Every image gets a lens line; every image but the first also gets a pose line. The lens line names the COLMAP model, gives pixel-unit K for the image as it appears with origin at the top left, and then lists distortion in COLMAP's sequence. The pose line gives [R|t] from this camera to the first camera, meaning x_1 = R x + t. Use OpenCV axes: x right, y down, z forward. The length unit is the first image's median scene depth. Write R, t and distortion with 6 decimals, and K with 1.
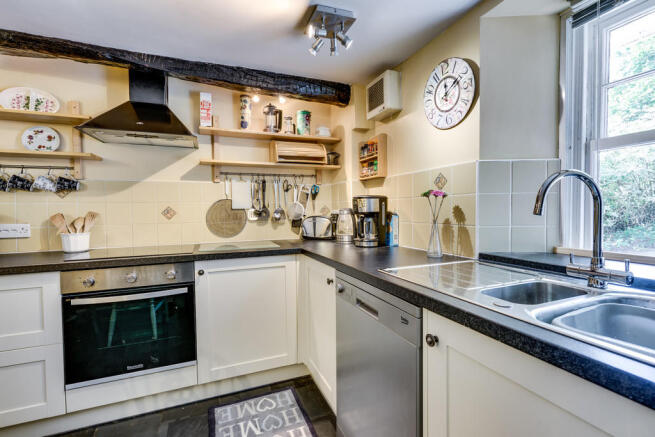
lens RADIAL K [[297.7, 0, 327.5], [0, 297.7, 218.5], [0, 0, 1]] dist [-0.000669, -0.000111]
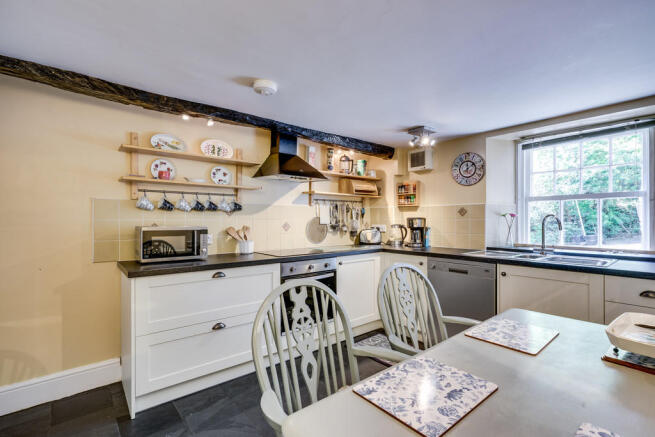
lens RADIAL K [[307.8, 0, 327.5], [0, 307.8, 218.5], [0, 0, 1]] dist [-0.000811, -0.000019]
pose [[0.953603, 0.012018, 0.300827, -0.813444], [-0.001069, 0.999332, -0.036535, -0.004262], [-0.301065, 0.034518, 0.952979, -0.498090]]
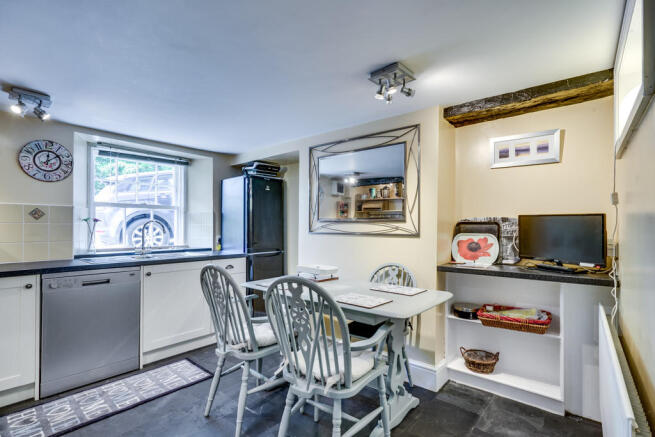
lens RADIAL K [[301.5, 0, 323.0], [0, 301.5, 229.4], [0, 0, 1]] dist [-0.000809, 0.000153]
pose [[-0.444358, 0.004705, 0.895837, -1.244532], [0.028756, 0.999546, 0.009013, -0.012571], [-0.895388, 0.029766, -0.444291, 0.288173]]
